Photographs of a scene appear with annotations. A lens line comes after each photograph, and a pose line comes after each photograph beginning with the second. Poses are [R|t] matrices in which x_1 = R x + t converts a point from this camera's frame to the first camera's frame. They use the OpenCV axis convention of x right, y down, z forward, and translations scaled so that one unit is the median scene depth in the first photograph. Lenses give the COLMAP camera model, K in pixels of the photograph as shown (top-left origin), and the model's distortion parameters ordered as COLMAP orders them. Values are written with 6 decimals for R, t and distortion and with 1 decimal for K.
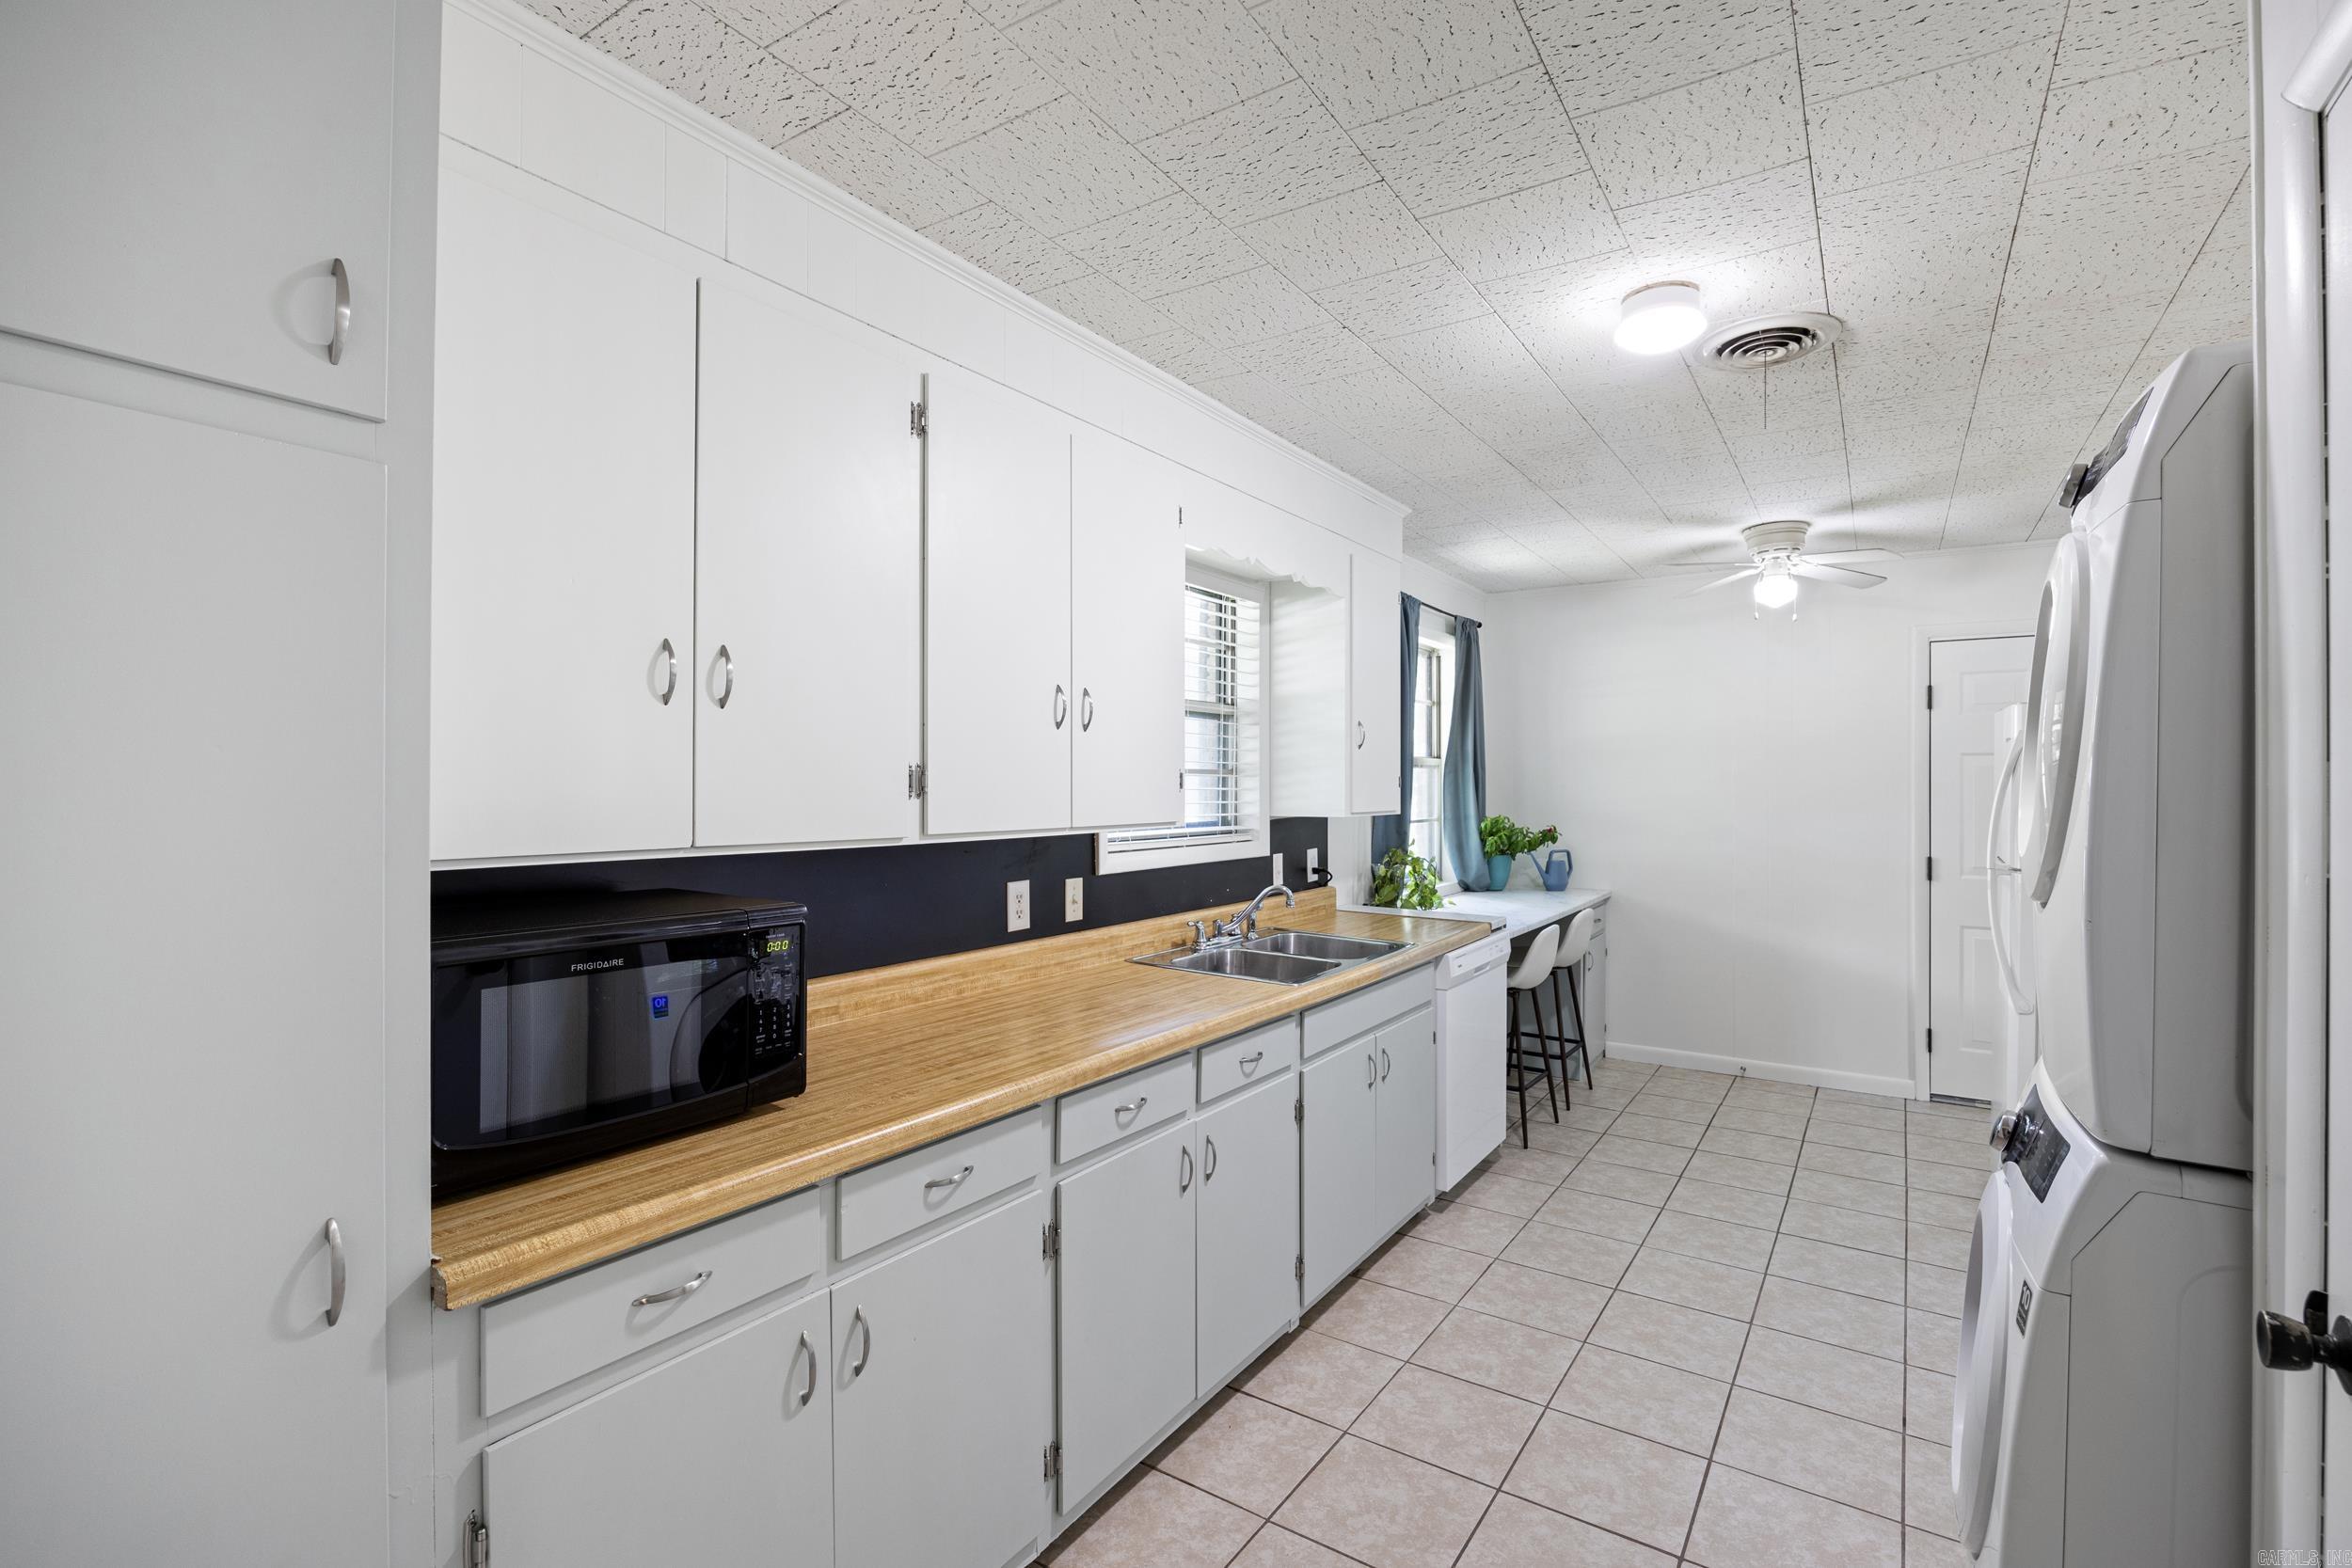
lens RADIAL K [[1048.7, 0, 1186.3], [0, 1048.7, 781.7], [0, 0, 1]] dist [-0.015956, 0.000155]
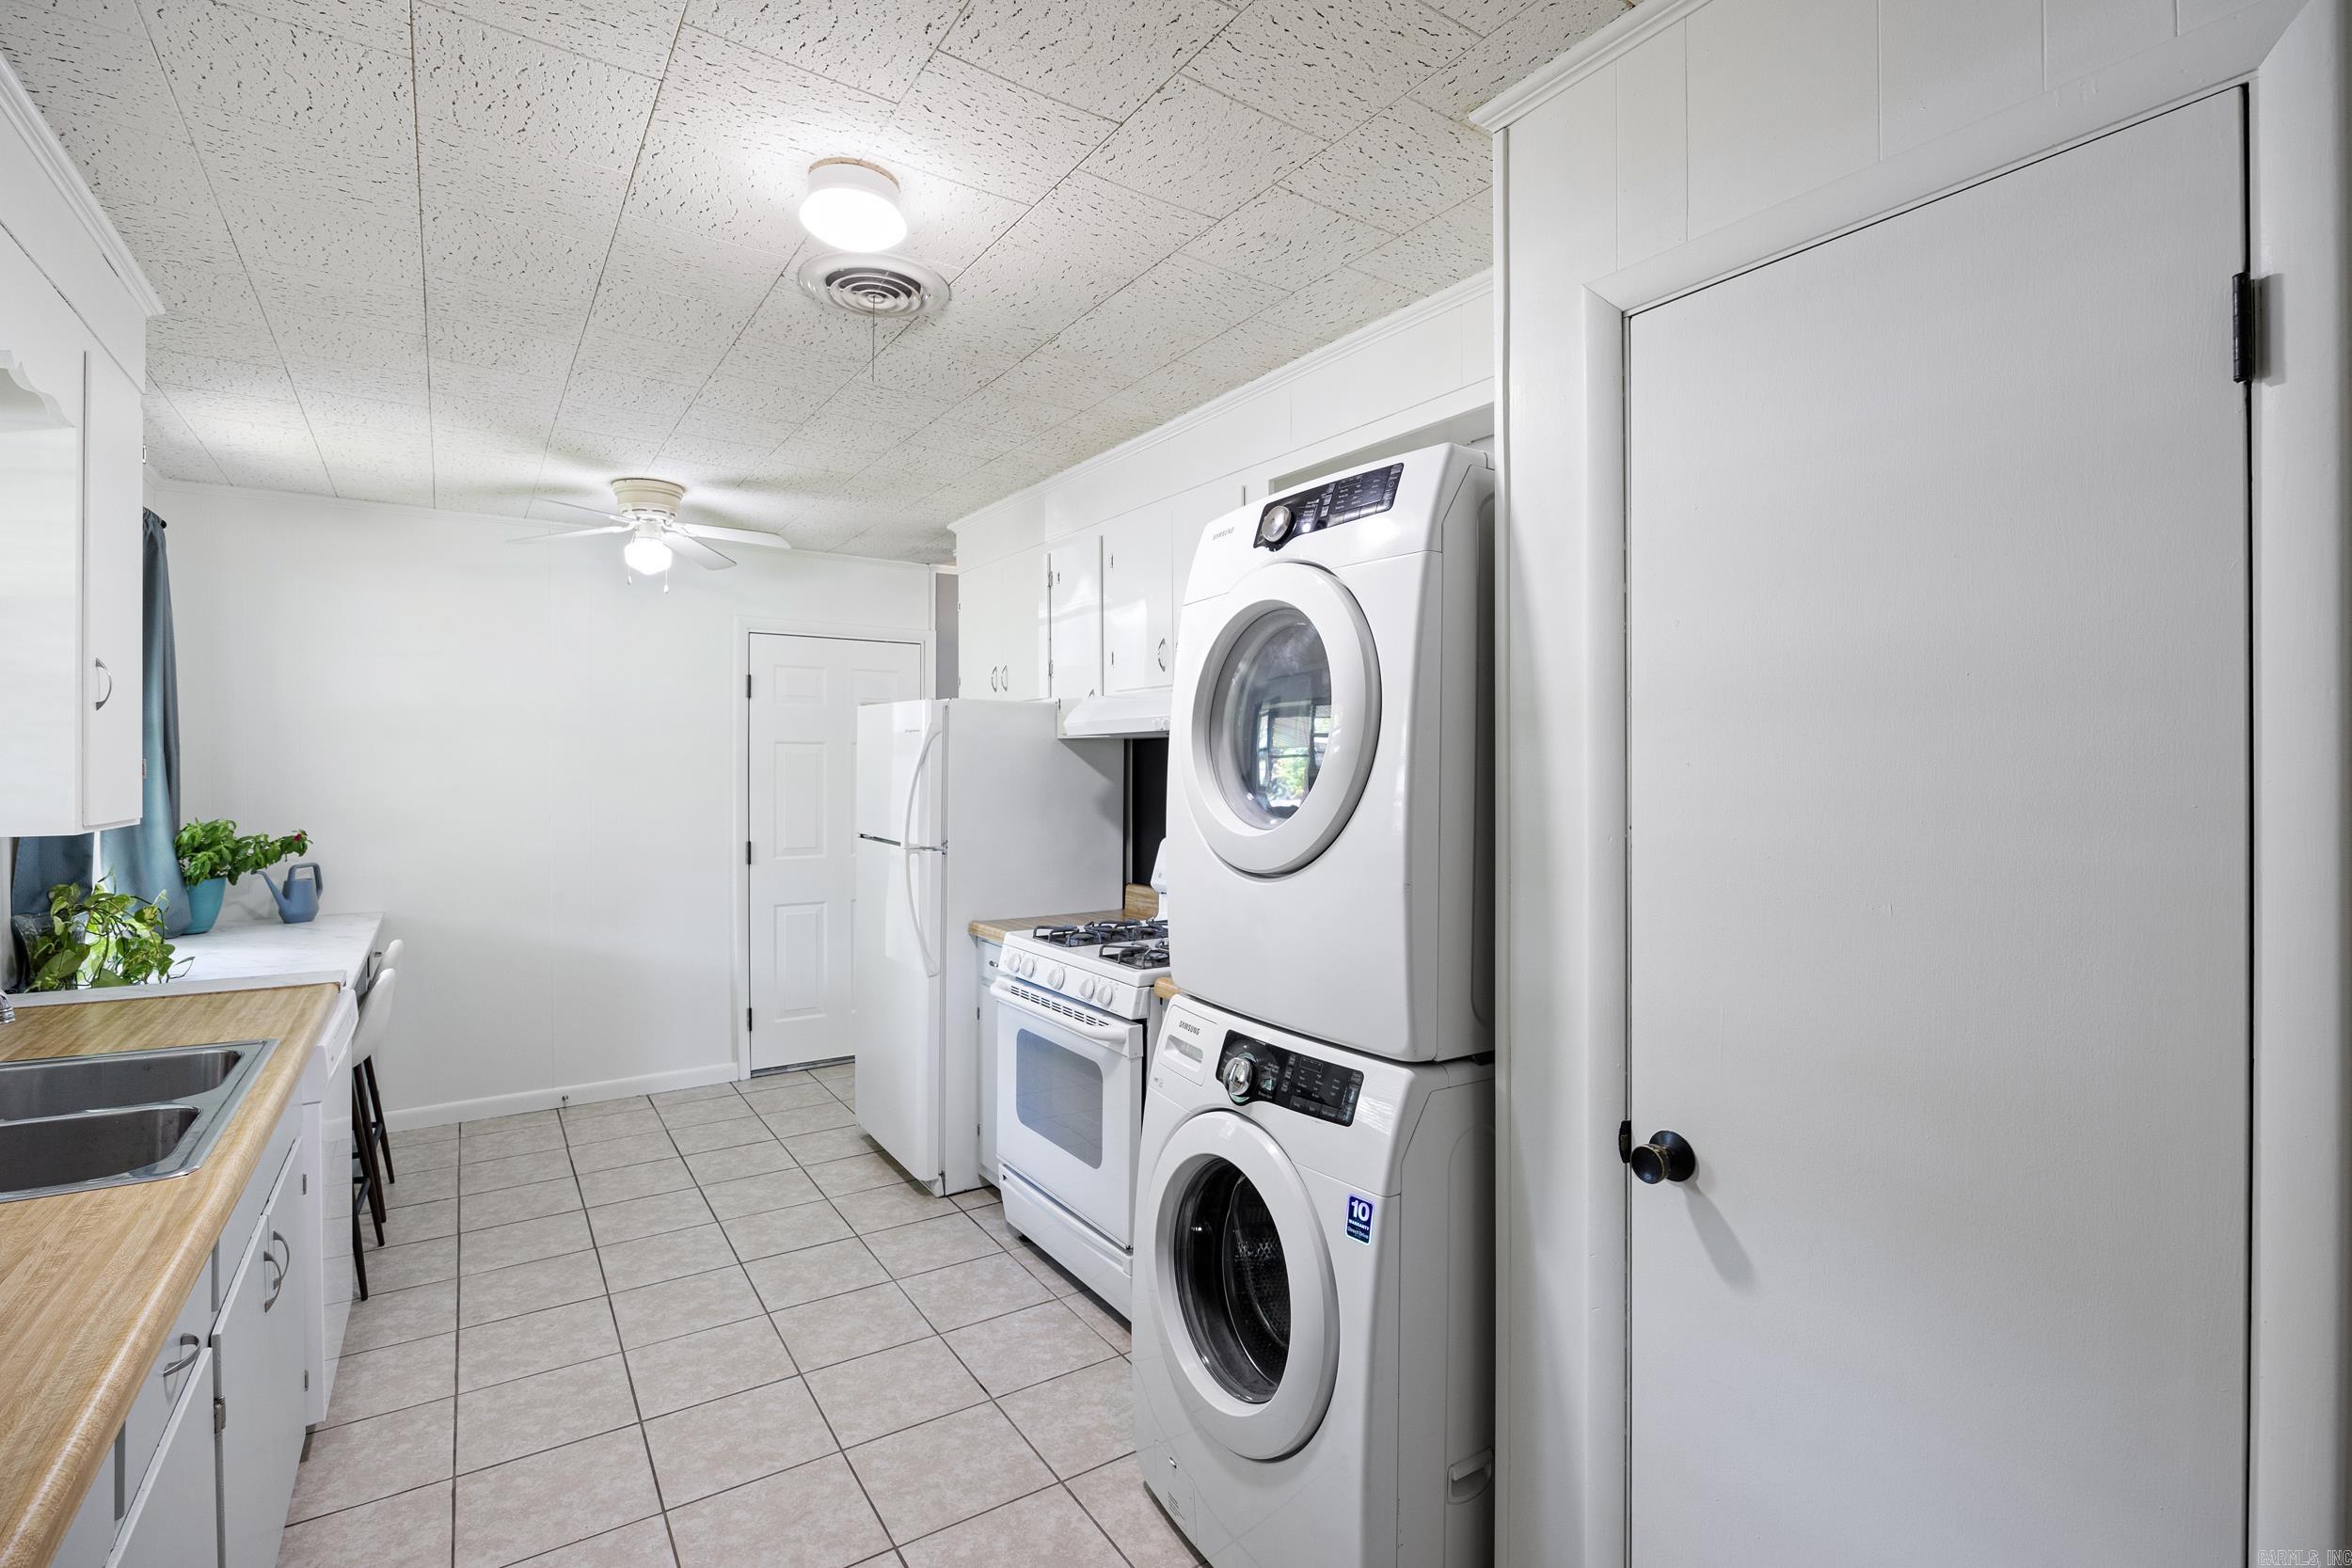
lens RADIAL K [[1069.5, 0, 1190.6], [0, 1069.5, 770.5], [0, 0, 1]] dist [-0.016695, 0.000321]
pose [[0.365741, -0.001794, 0.930715, -0.132015], [-0.001231, 0.999996, 0.002412, -0.001070], [-0.930716, -0.002028, 0.365737, 0.254230]]
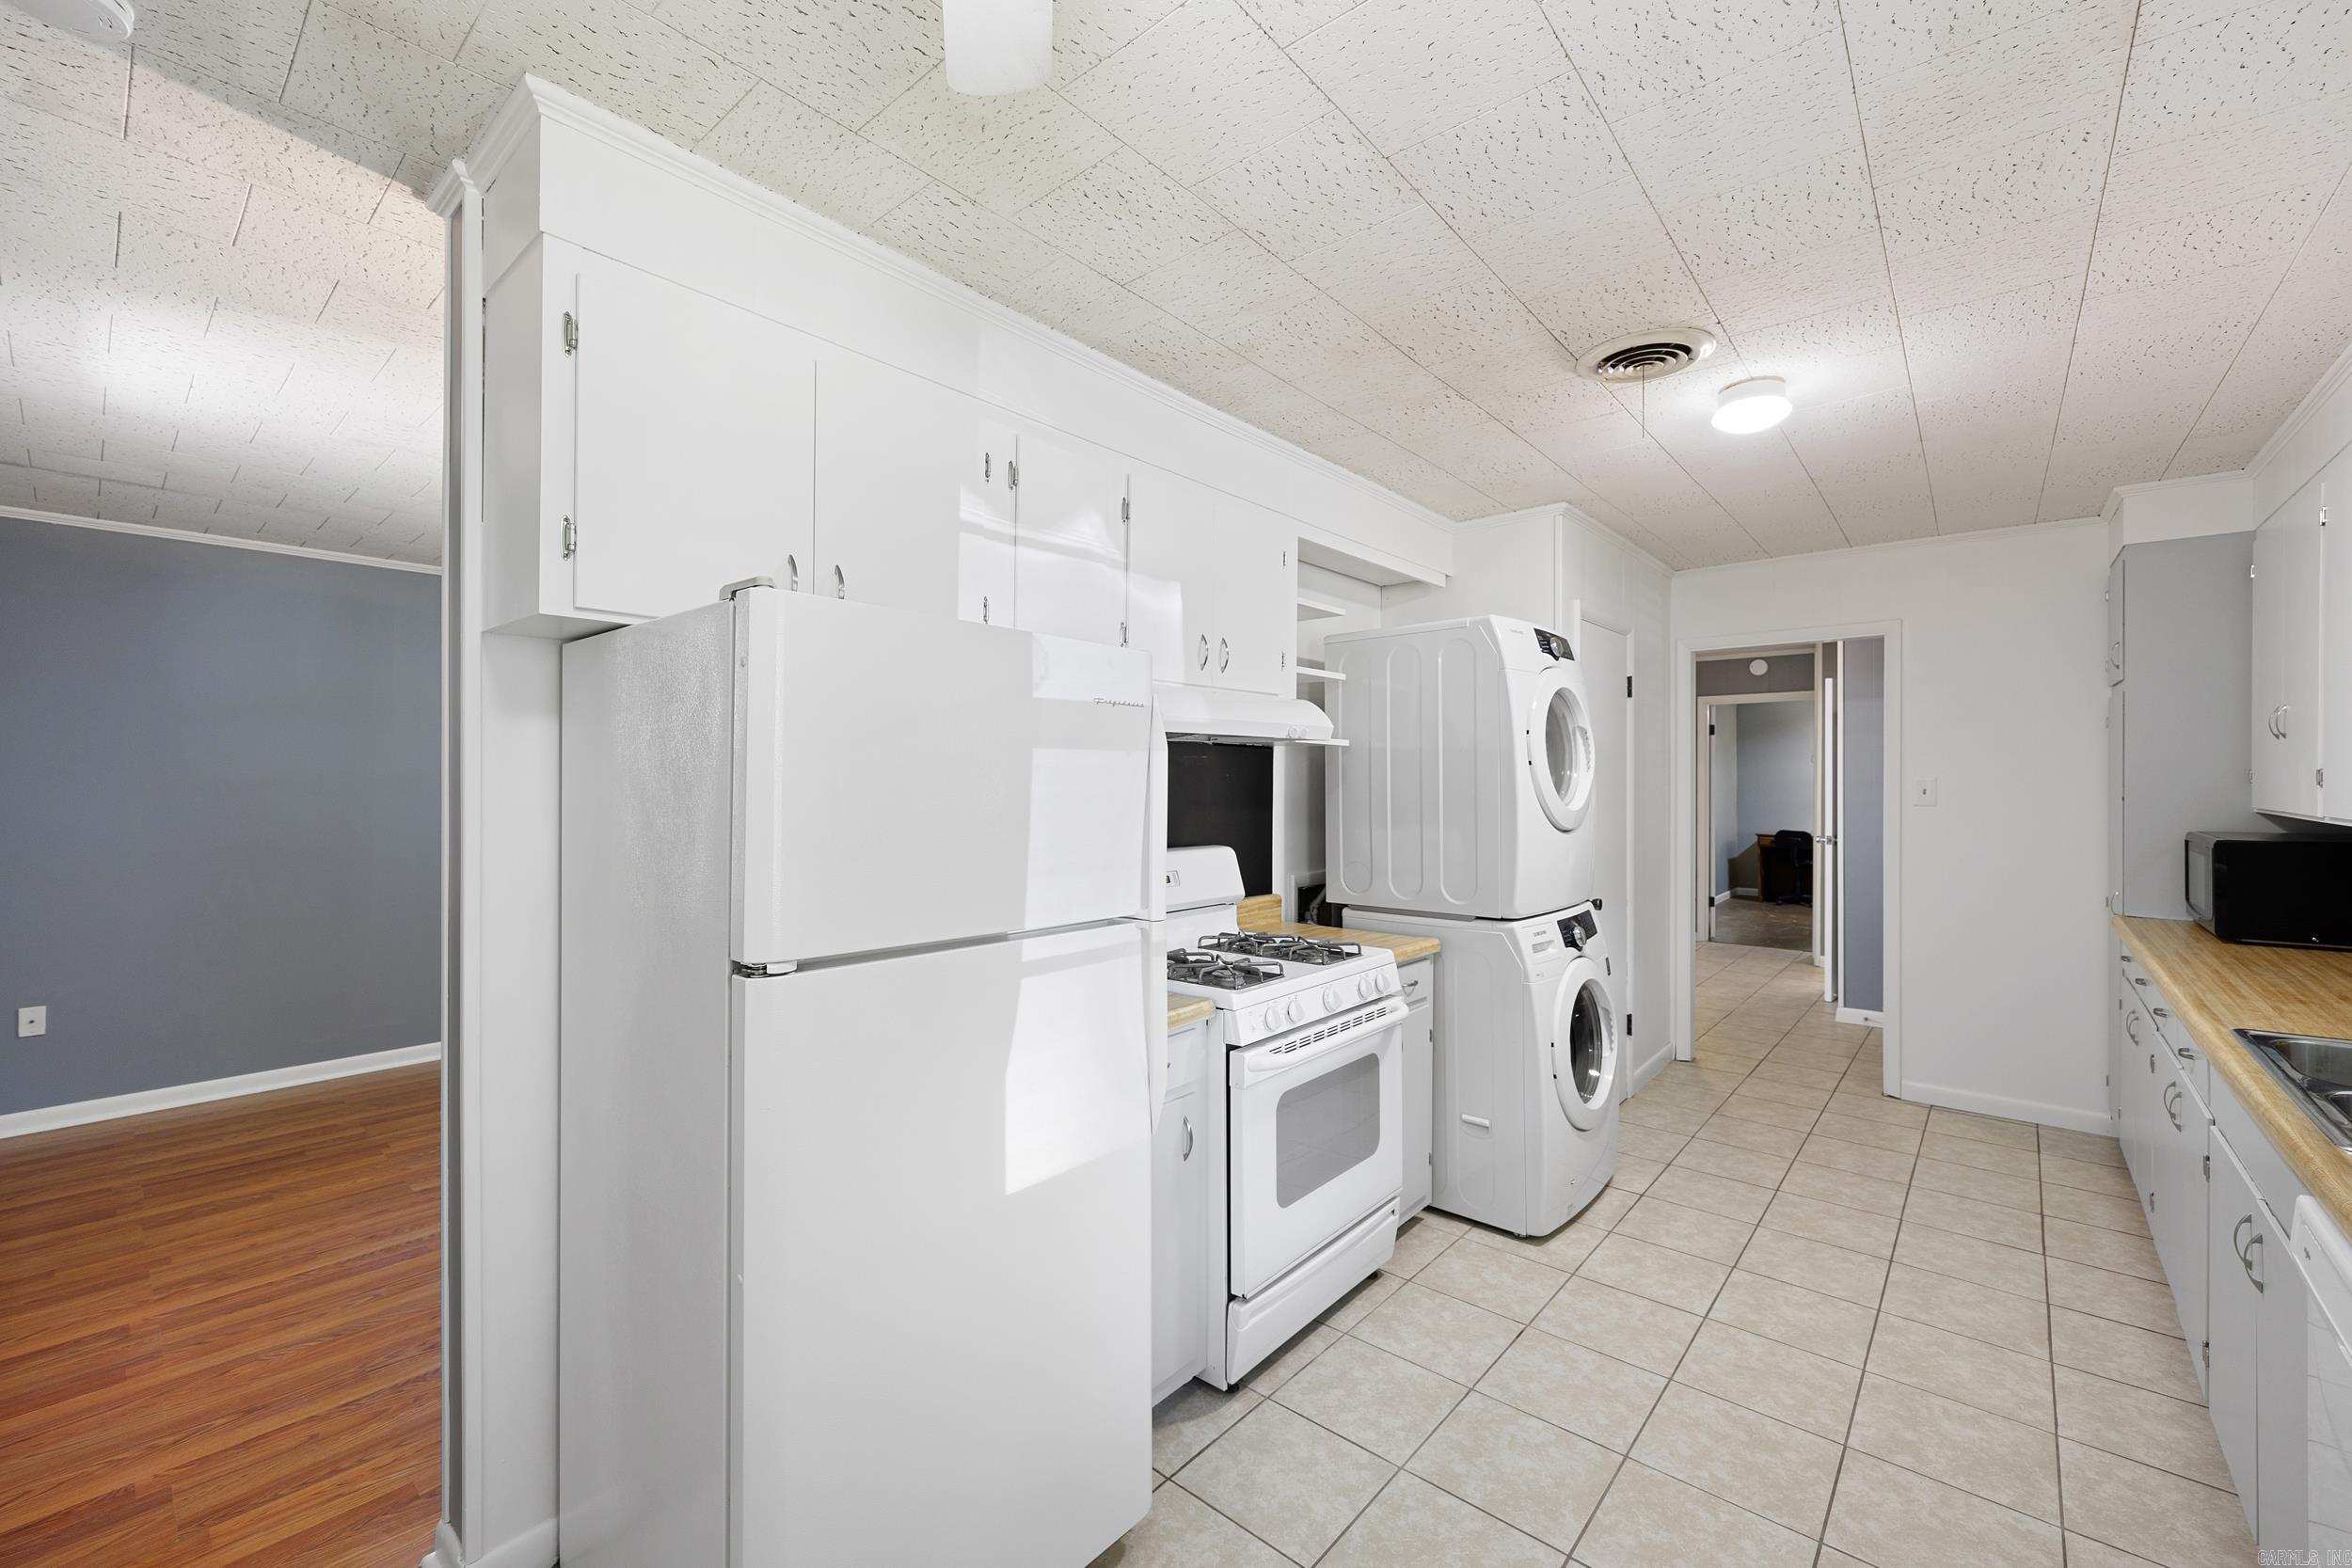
lens RADIAL K [[958.3, 0, 1169.1], [0, 958.3, 774.8], [0, 0, 1]] dist [-0.000884, -0.000297]
pose [[-0.992951, -0.001904, 0.118510, 0.578003], [-0.002275, 0.999993, -0.002998, 0.001837], [-0.118504, -0.003246, -0.992948, 1.271652]]
